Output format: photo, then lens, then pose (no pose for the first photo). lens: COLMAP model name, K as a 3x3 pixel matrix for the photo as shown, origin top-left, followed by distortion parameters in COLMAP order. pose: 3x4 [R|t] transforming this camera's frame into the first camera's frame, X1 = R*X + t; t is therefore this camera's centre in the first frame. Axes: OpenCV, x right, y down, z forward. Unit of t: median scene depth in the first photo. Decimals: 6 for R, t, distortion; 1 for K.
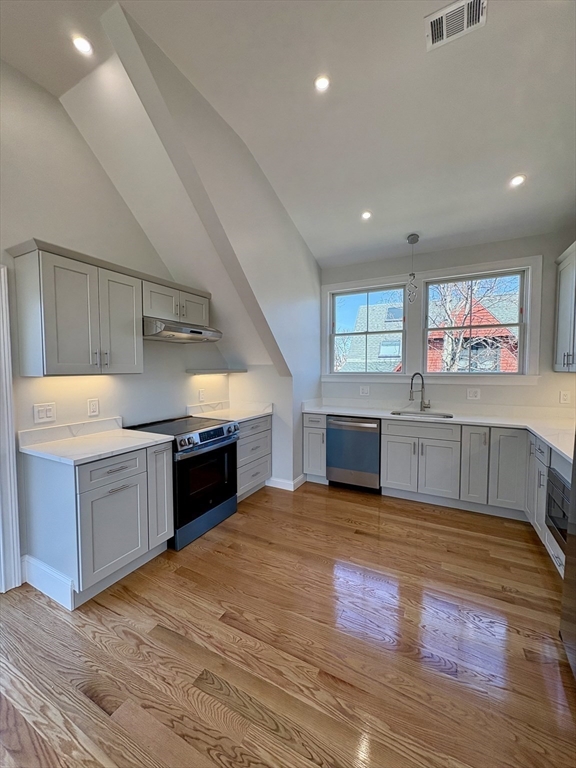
lens RADIAL K [[305.0, 0, 287.5], [0, 305.0, 383.0], [0, 0, 1]] dist [-0.001135, 0.000524]
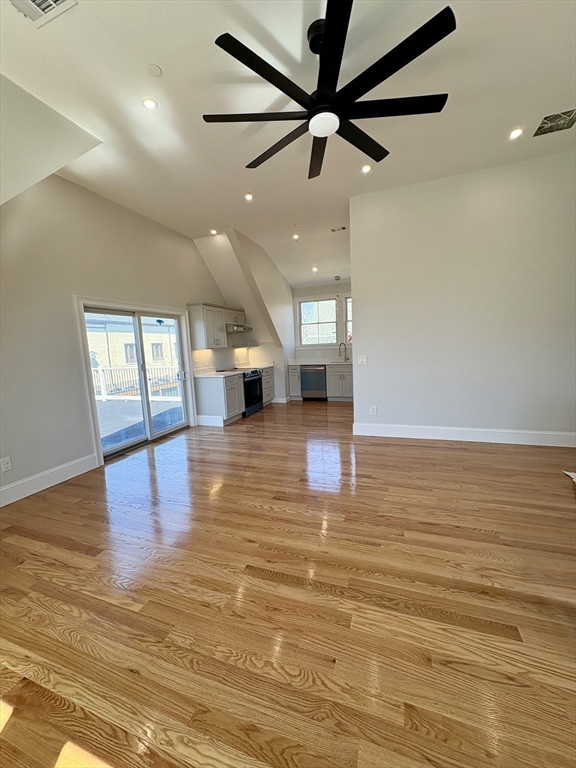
lens RADIAL K [[305.0, 0, 287.5], [0, 305.0, 383.0], [0, 0, 1]] dist [-0.001135, 0.000524]
pose [[0.991047, -0.057928, 0.120291, -0.221819], [0.048535, 0.995644, 0.079605, 0.058409], [-0.124378, -0.073054, 0.989542, -1.084640]]
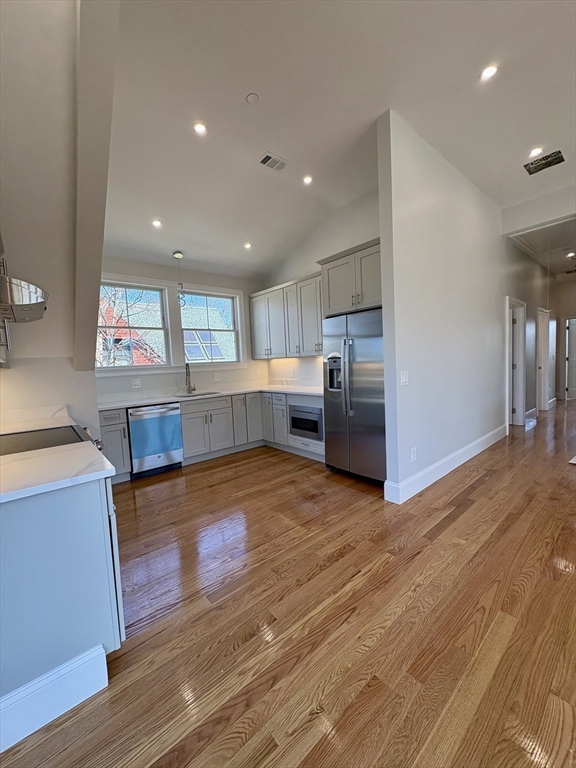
lens RADIAL K [[305.0, 0, 287.5], [0, 305.0, 383.0], [0, 0, 1]] dist [-0.001135, 0.000524]
pose [[0.375127, -0.083681, 0.923189, -0.616877], [0.089213, 0.994553, 0.053899, 0.017634], [-0.922671, 0.062141, 0.380549, 0.154250]]
